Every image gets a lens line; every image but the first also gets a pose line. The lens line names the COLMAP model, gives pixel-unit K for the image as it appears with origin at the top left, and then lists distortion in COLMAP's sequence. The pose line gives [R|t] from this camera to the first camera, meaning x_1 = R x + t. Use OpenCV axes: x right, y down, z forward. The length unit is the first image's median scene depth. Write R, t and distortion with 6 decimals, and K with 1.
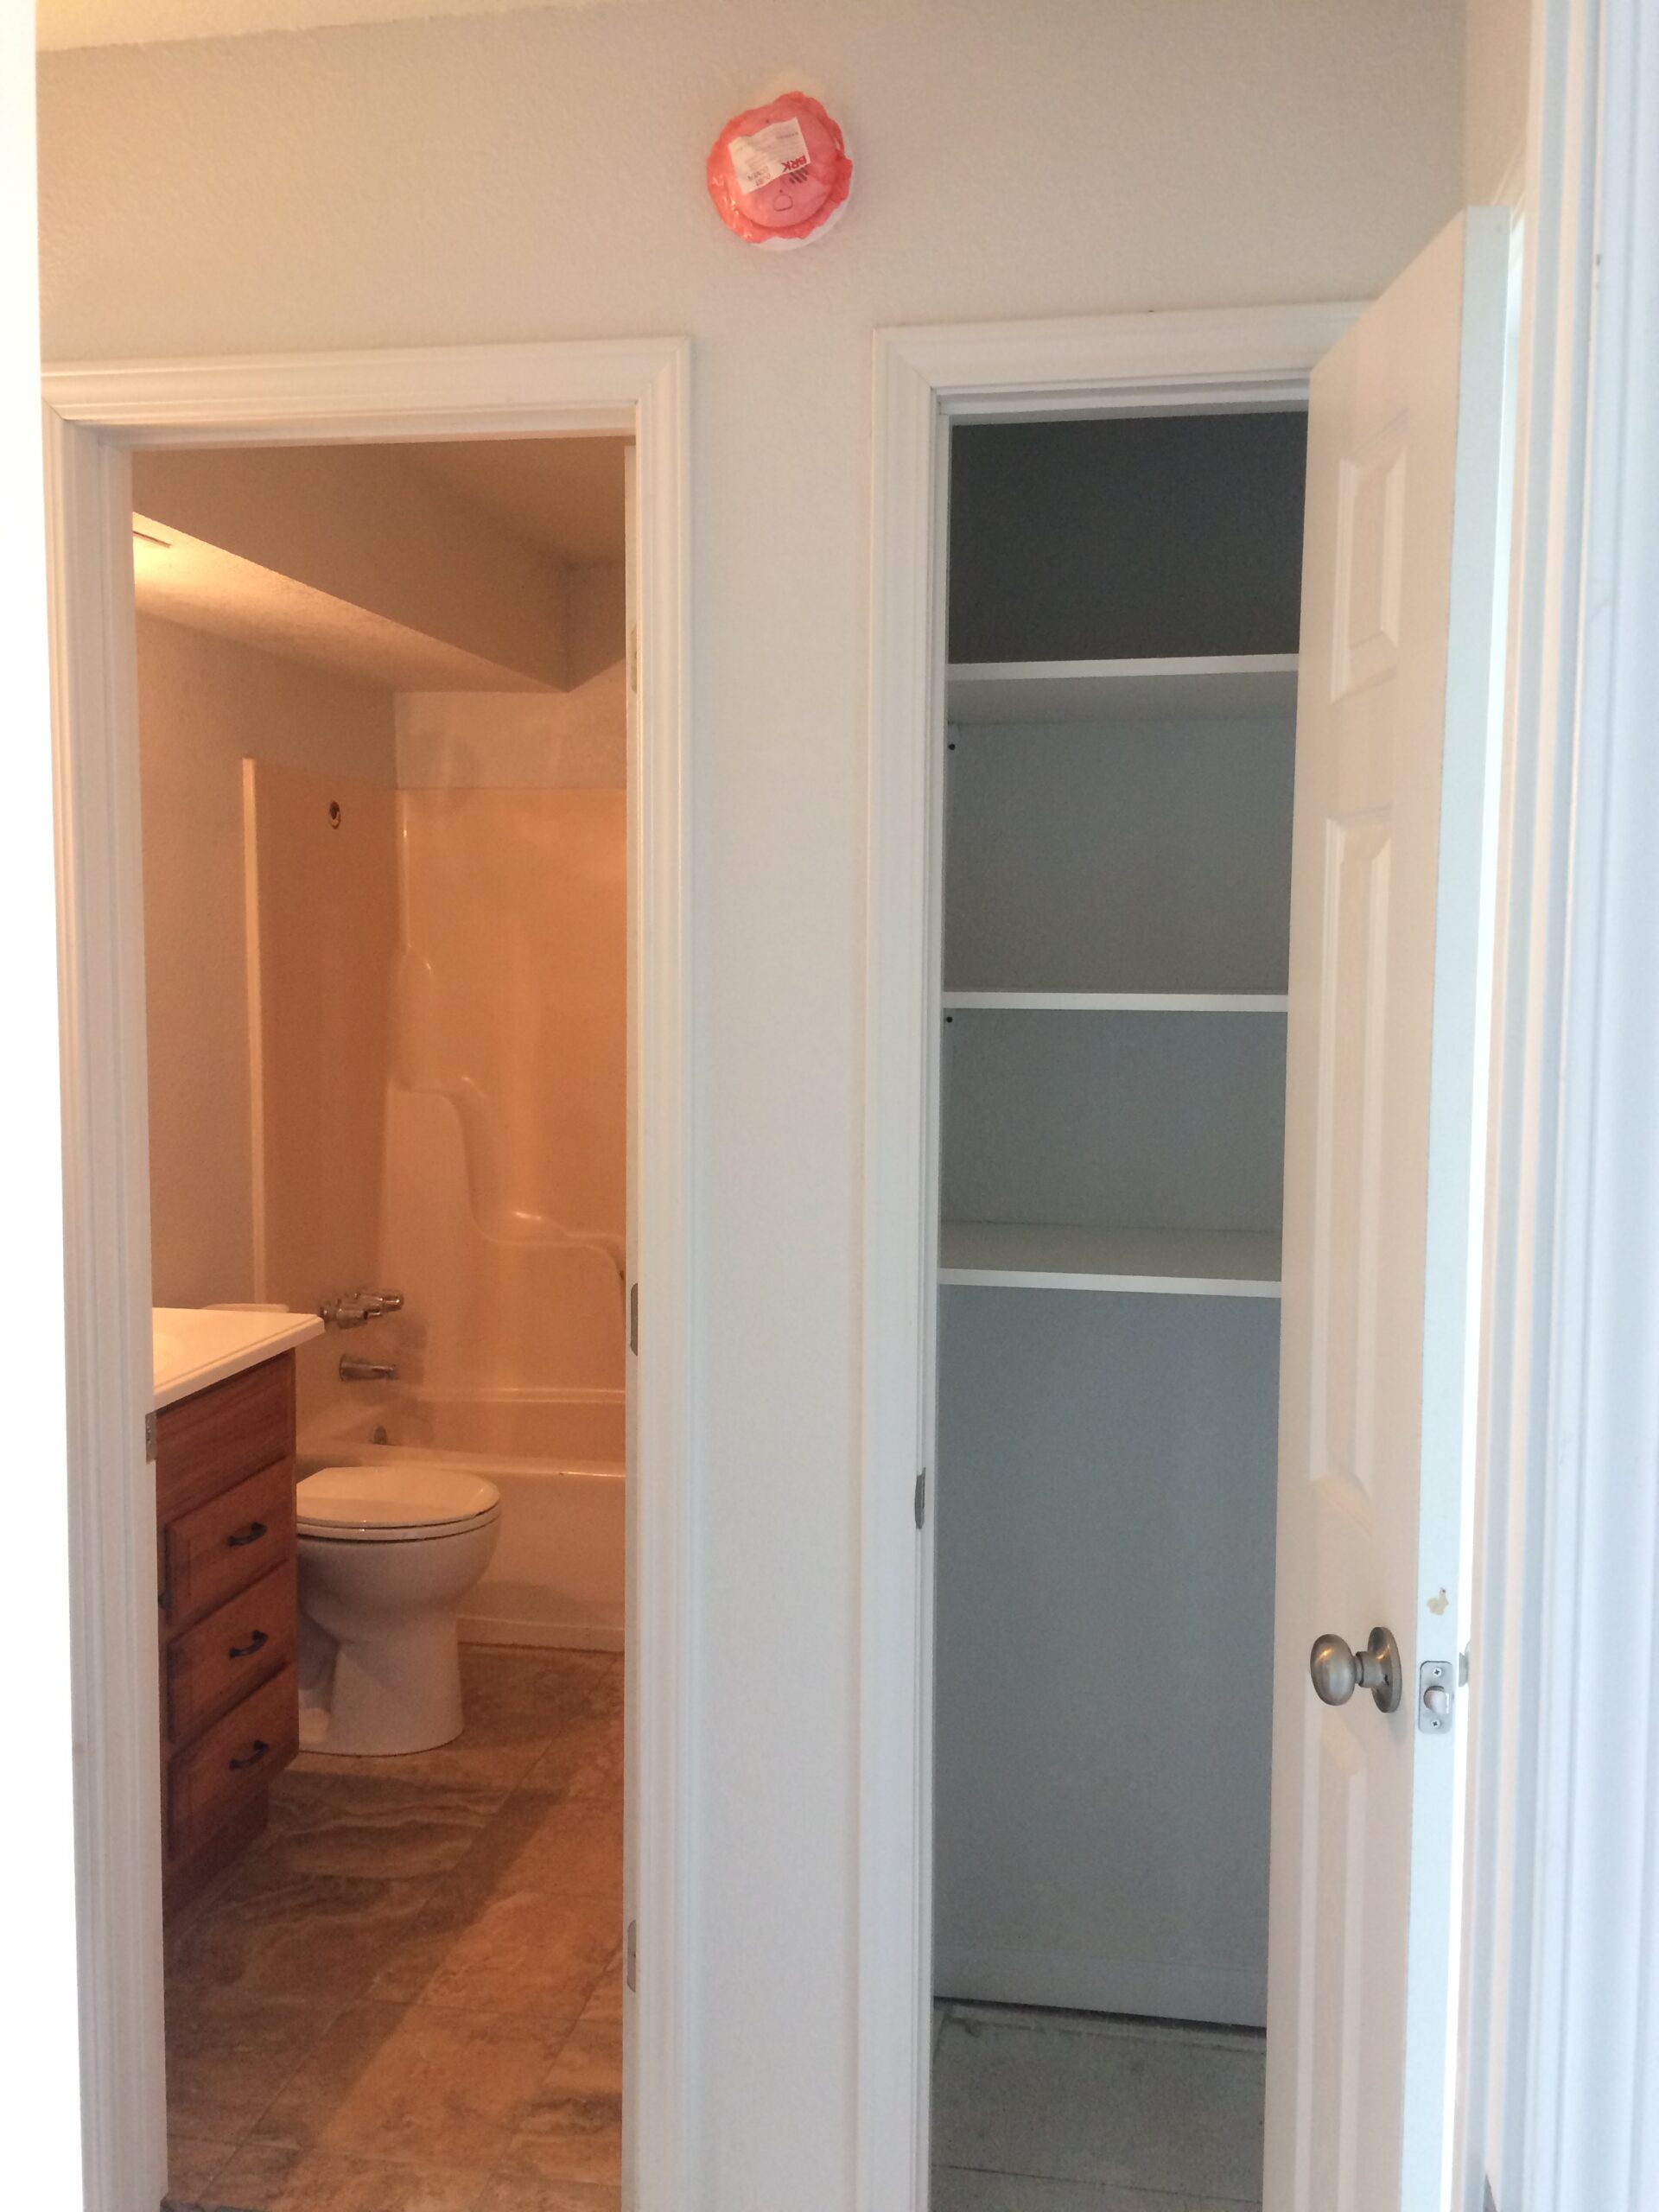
lens RADIAL K [[1861.9, 0, 834.3], [0, 1861.9, 1103.0], [0, 0, 1]] dist [0.035463, -0.042897]
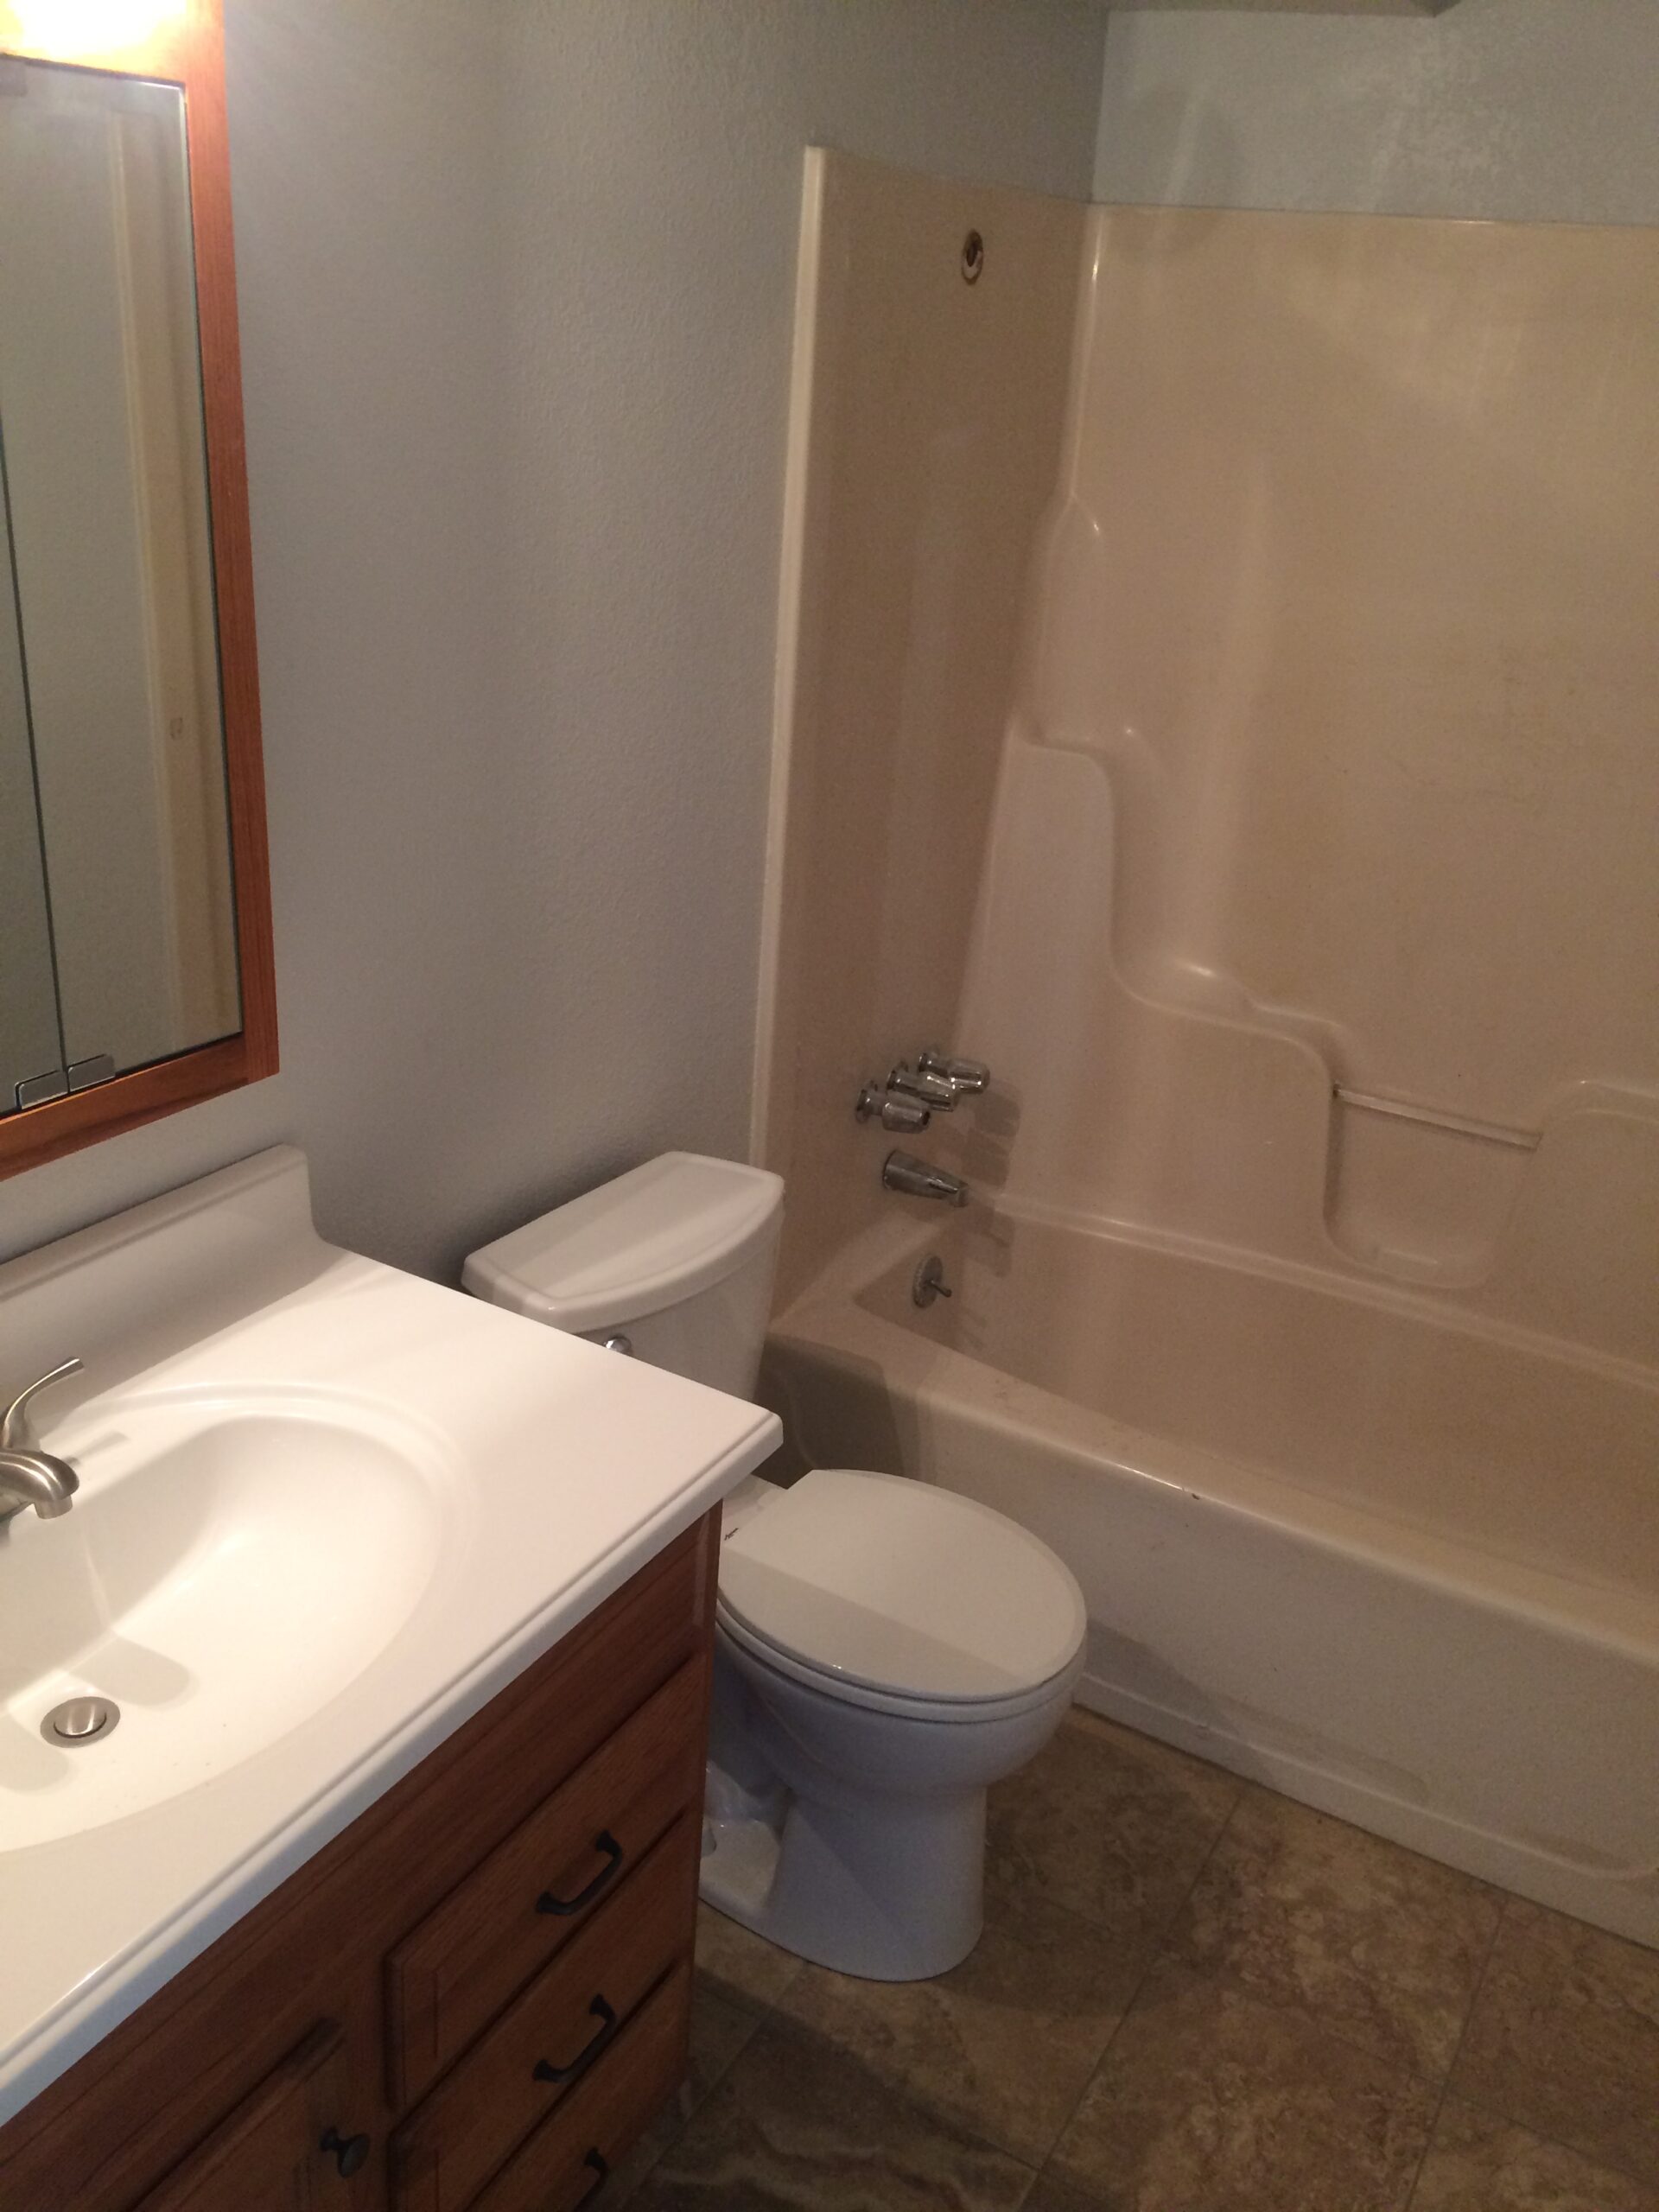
lens RADIAL K [[1861.9, 0, 830.7], [0, 1861.9, 1113.5], [0, 0, 1]] dist [0.035463, -0.042897]
pose [[0.936828, 0.190770, -0.293190, -0.091286], [-0.092013, 0.943068, 0.319619, -0.084973], [0.337472, -0.272451, 0.901046, 0.398386]]
